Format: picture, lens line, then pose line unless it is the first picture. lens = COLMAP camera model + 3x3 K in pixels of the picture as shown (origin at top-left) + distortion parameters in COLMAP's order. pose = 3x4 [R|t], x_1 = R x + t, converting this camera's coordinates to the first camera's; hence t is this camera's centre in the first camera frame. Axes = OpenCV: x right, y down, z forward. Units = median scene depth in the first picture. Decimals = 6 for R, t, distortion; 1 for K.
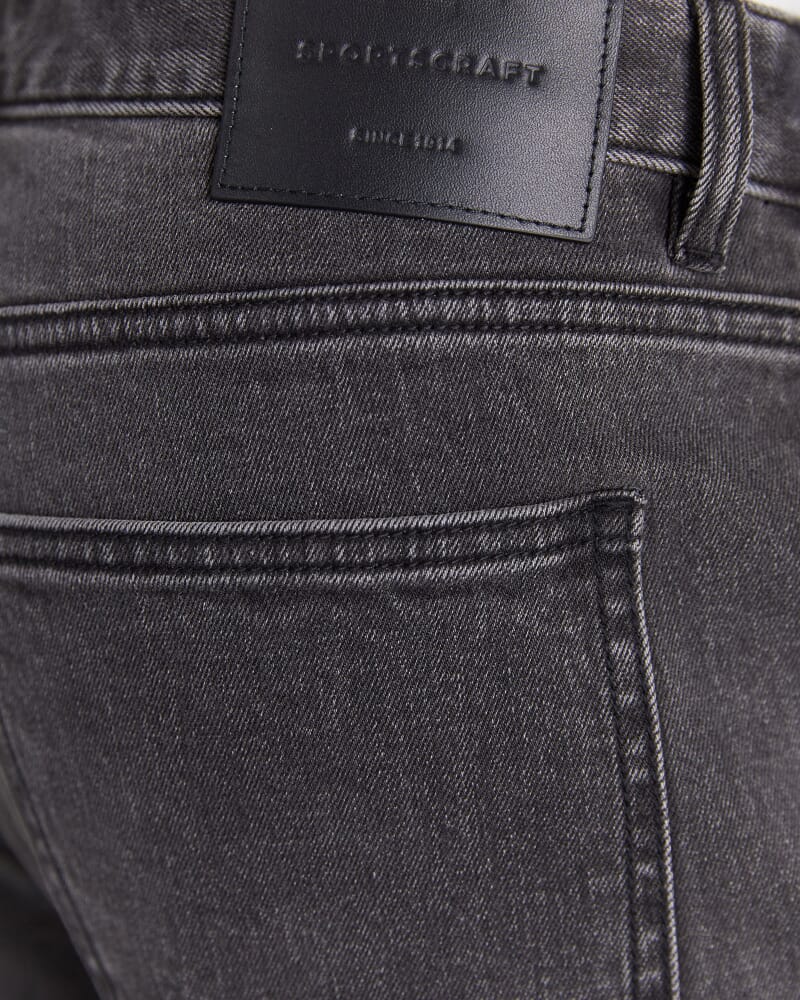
lens RADIAL K [[2535.8, 0, 400.0], [0, 2535.8, 500.0], [0, 0, 1]] dist [0.056206, -0.309807]
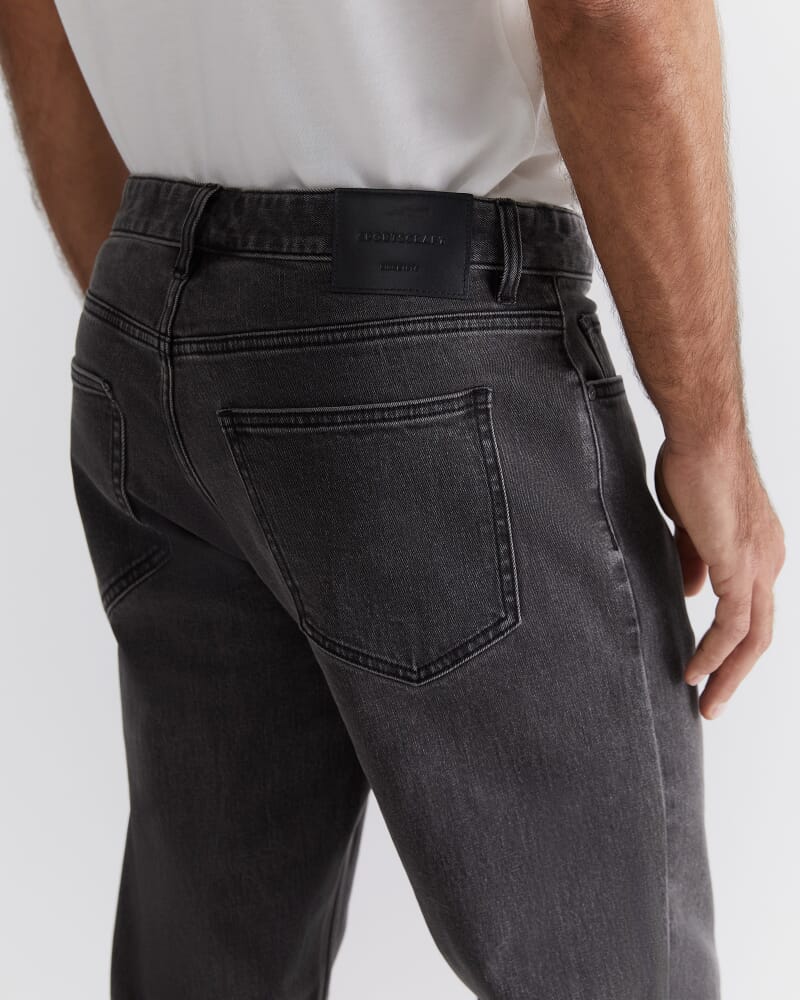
lens RADIAL K [[3222.0, 0, 400.0], [0, 3222.0, 500.0], [0, 0, 1]] dist [-0.011328, -1.318394]
pose [[0.996547, -0.066428, 0.049818, -0.189203], [0.064212, 0.996928, 0.044840, -0.043939], [-0.052643, -0.041487, 0.997751, -2.543000]]
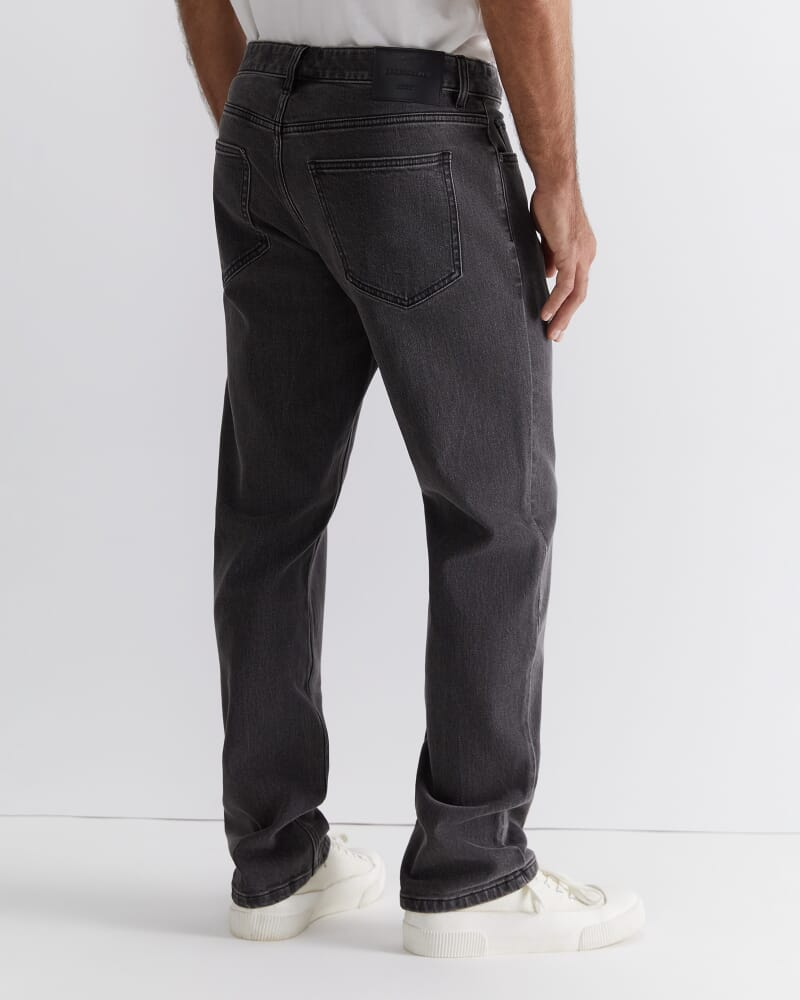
lens RADIAL K [[3222.0, 0, 400.0], [0, 3222.0, 500.0], [0, 0, 1]] dist [-0.011328, -1.318394]
pose [[0.992939, -0.042081, 0.110910, -0.811856], [0.035947, 0.997742, 0.056742, 0.348406], [-0.113048, -0.052355, 0.992209, -5.886991]]
